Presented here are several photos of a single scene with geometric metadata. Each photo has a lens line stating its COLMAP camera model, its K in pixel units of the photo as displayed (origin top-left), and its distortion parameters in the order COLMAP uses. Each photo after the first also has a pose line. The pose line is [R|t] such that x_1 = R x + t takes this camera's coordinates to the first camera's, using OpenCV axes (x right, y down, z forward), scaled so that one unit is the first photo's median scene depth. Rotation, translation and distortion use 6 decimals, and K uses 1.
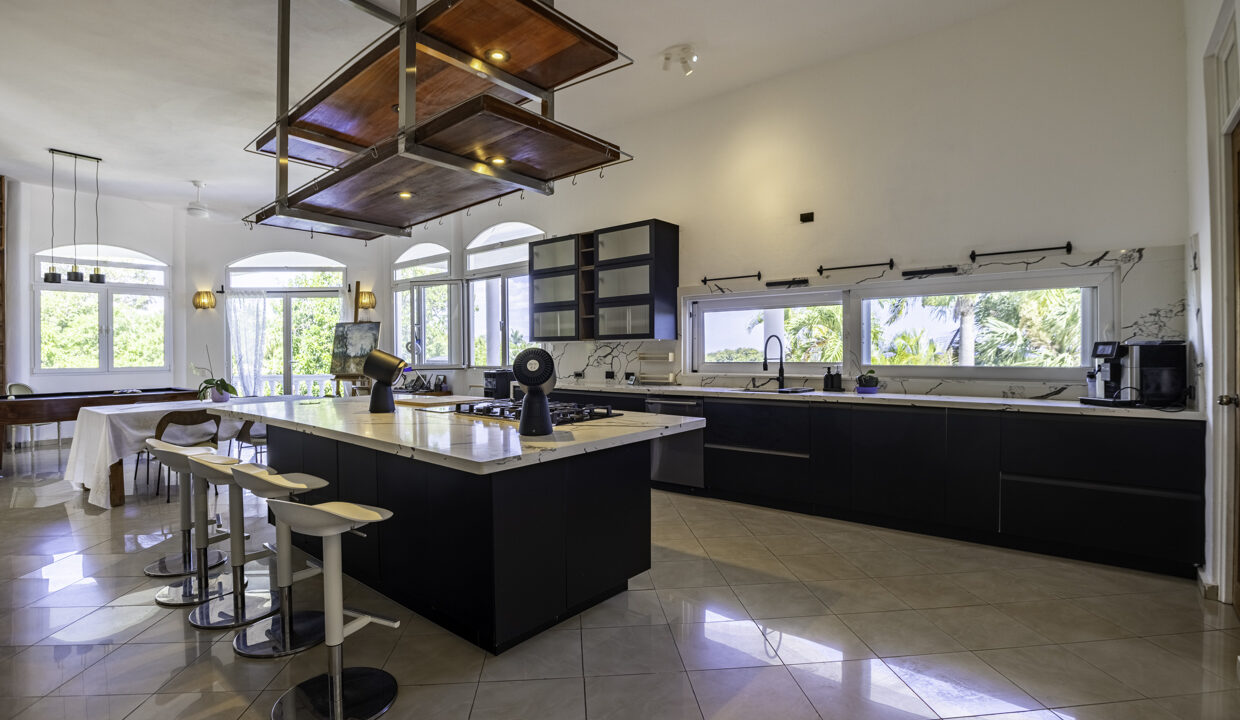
lens RADIAL K [[585.6, 0, 611.7], [0, 585.6, 347.9], [0, 0, 1]] dist [-0.056361, 0.016269]
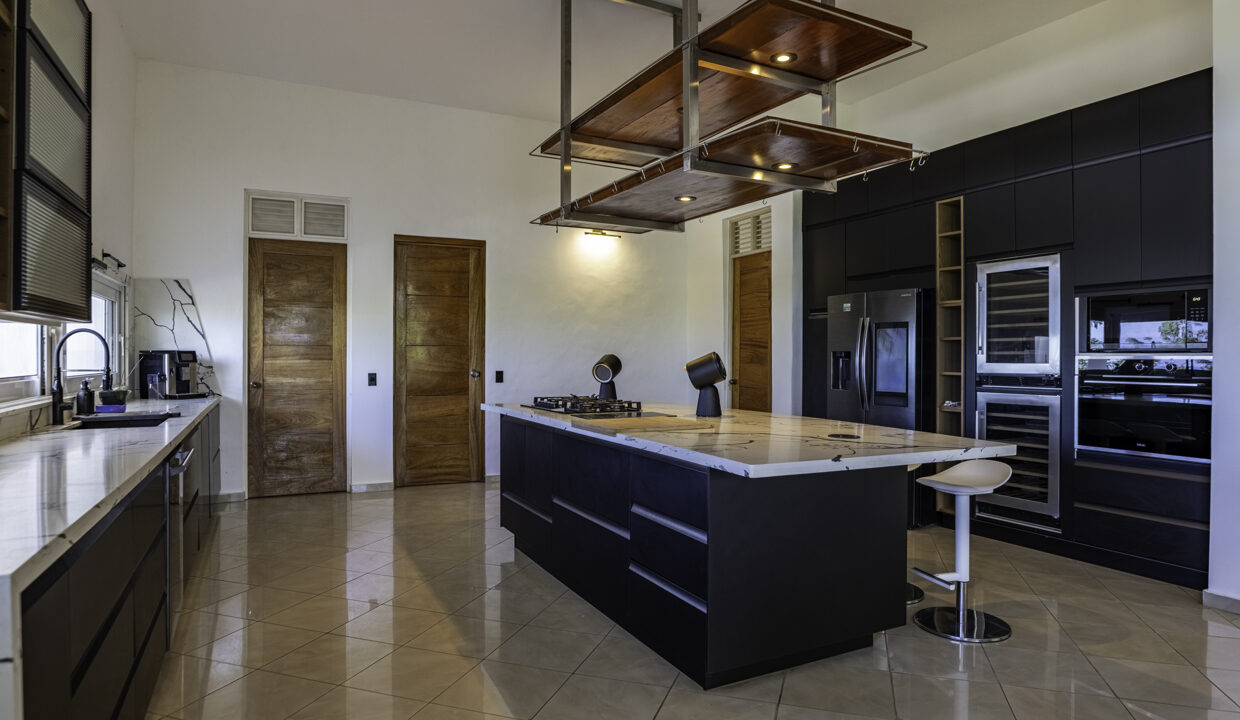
lens RADIAL K [[704.0, 0, 604.5], [0, 704.0, 355.3], [0, 0, 1]] dist [-0.003310, -0.000381]
pose [[-0.910411, 0.007632, 0.413635, -0.381877], [0.003702, 0.999940, -0.010303, 0.010828], [-0.413688, -0.007849, -0.910385, 1.140841]]
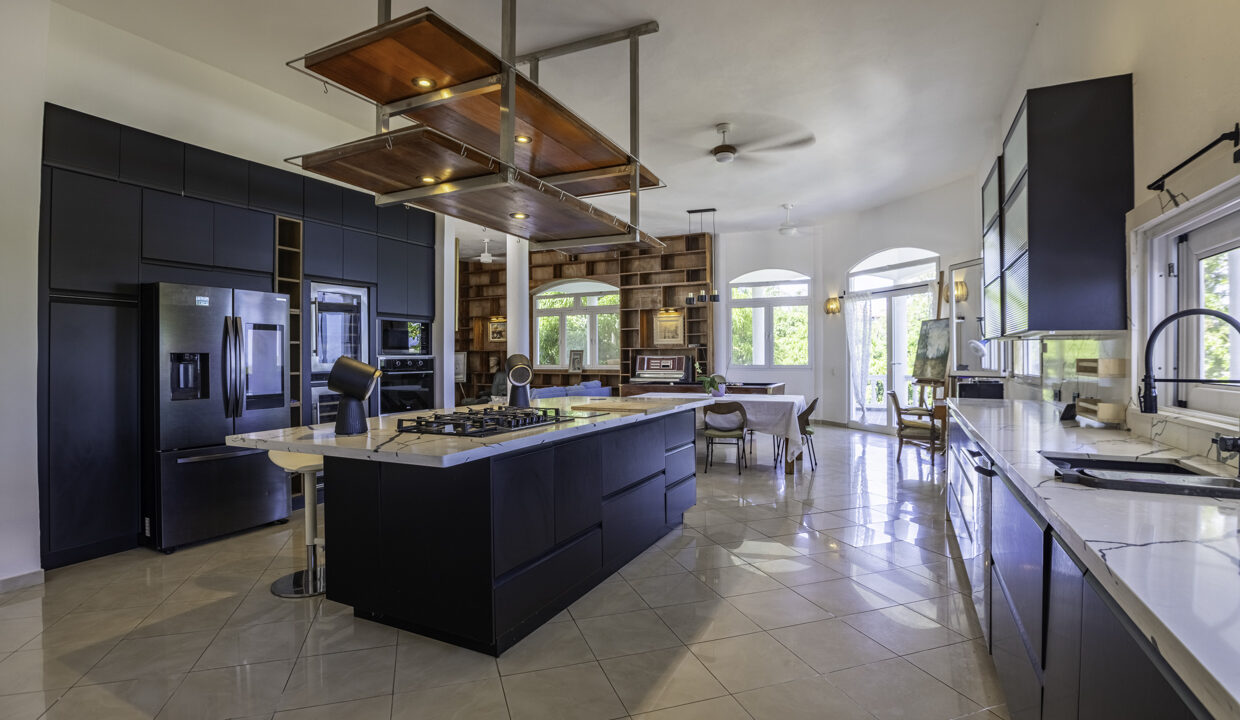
lens RADIAL K [[585.6, 0, 611.7], [0, 585.6, 347.9], [0, 0, 1]] dist [-0.056361, 0.016269]
pose [[0.236631, -0.006360, -0.971579, 0.404463], [0.007372, 0.999962, -0.004750, -0.000900], [0.971572, -0.006039, 0.236668, 0.472176]]
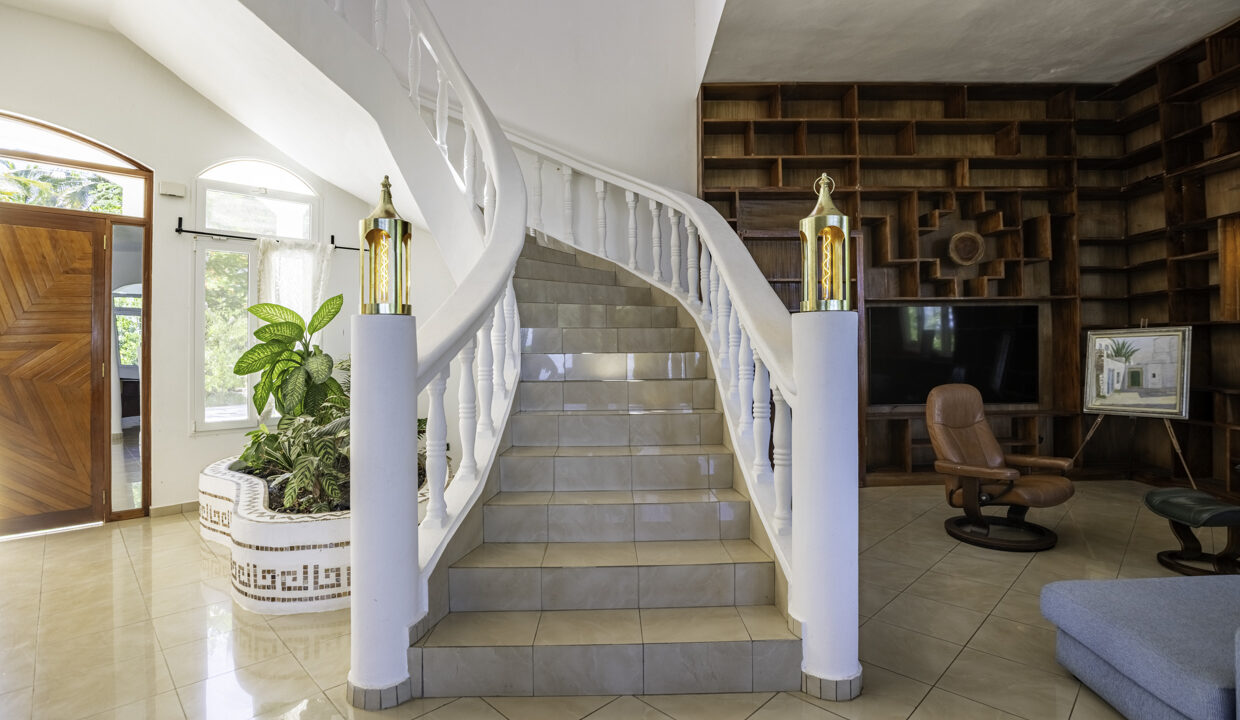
lens RADIAL K [[585.6, 0, 611.7], [0, 585.6, 347.9], [0, 0, 1]] dist [-0.056361, 0.016269]
pose [[-0.764652, 0.017227, -0.644213, -0.886147], [0.020355, 0.999789, 0.002575, 0.010304], [0.644121, -0.011144, -0.764842, 0.528861]]
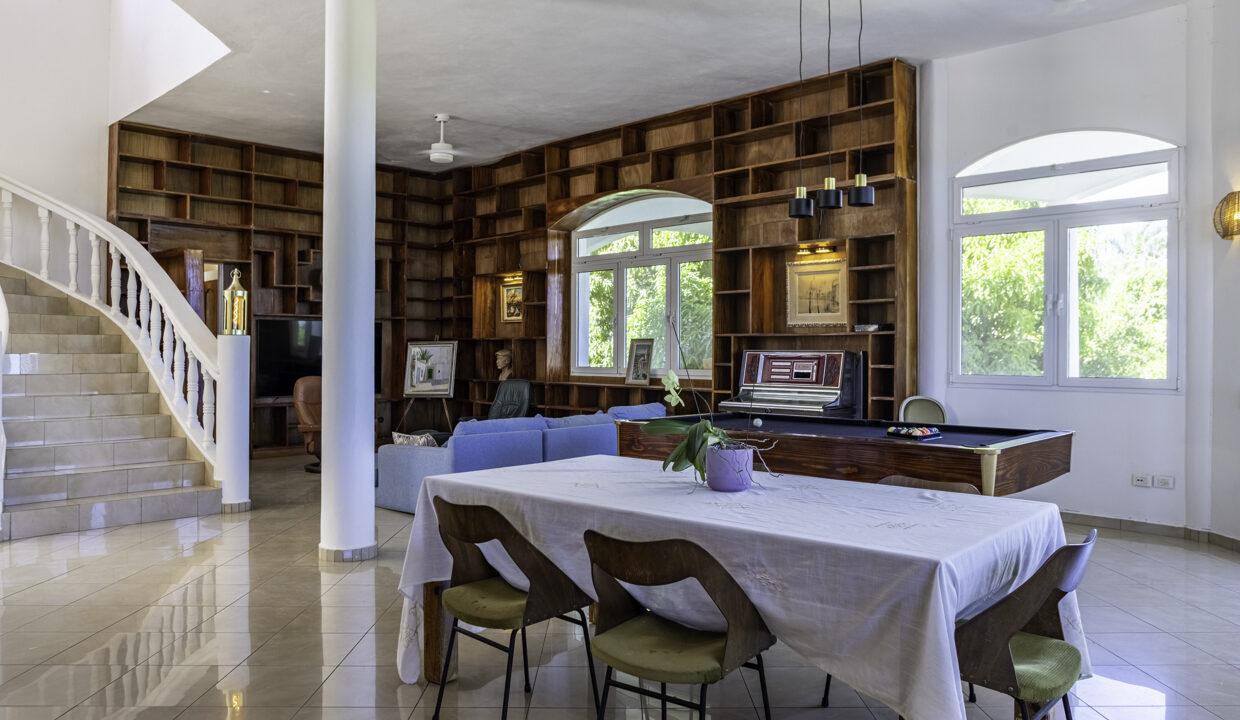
lens RADIAL K [[871.5, 0, 619.9], [0, 871.5, 333.2], [0, 0, 1]] dist [-0.004421, 0.005229]
pose [[-0.063407, -0.010681, -0.997931, -0.137267], [0.002191, 0.999939, -0.010842, 0.003940], [0.997985, -0.002874, -0.063380, 0.903001]]
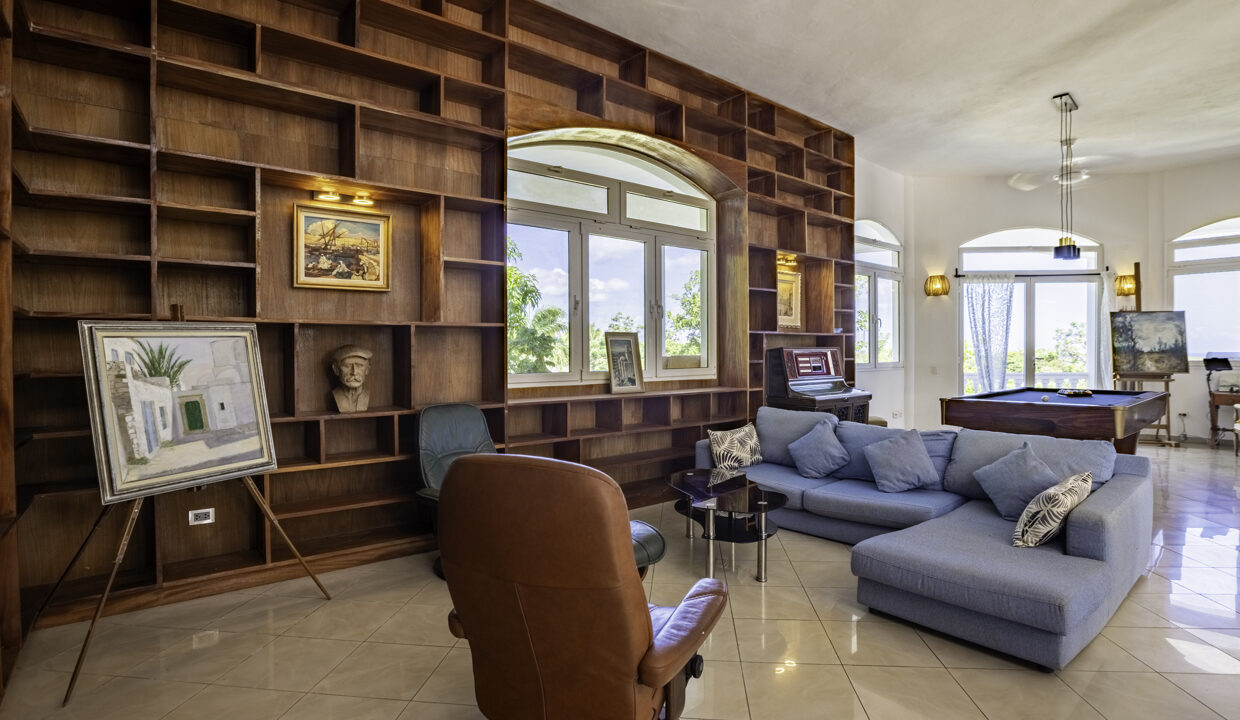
lens RADIAL K [[609.4, 0, 620.0], [0, 609.4, 360.0], [0, 0, 1]] dist [-0.041315, -0.000228]
pose [[0.986322, 0.006046, -0.164718, -1.521275], [-0.003062, 0.999827, 0.018362, 0.018863], [0.164801, -0.017607, 0.986170, 0.043537]]
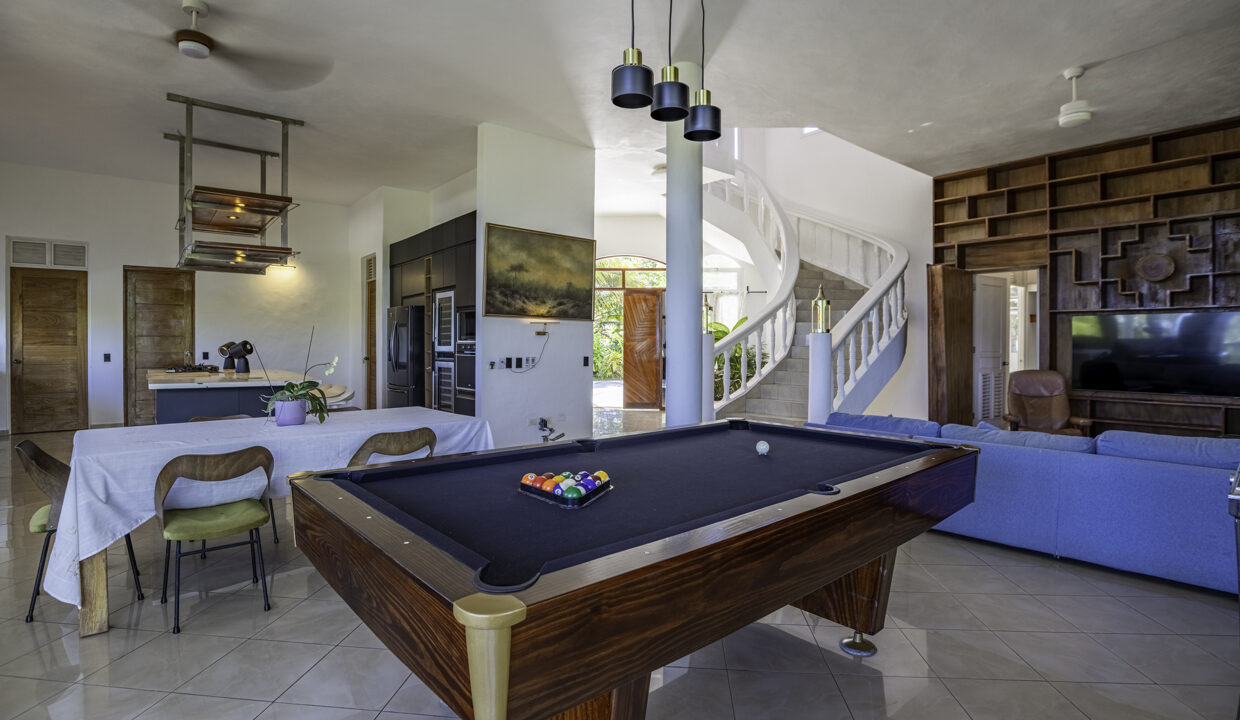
lens RADIAL K [[585.6, 0, 611.7], [0, 585.6, 347.9], [0, 0, 1]] dist [-0.056361, 0.016269]
pose [[-0.983046, 0.005046, 0.183291, -1.045212], [0.005424, 0.999984, 0.001561, 0.016165], [-0.183280, 0.002529, -0.983057, 1.416334]]
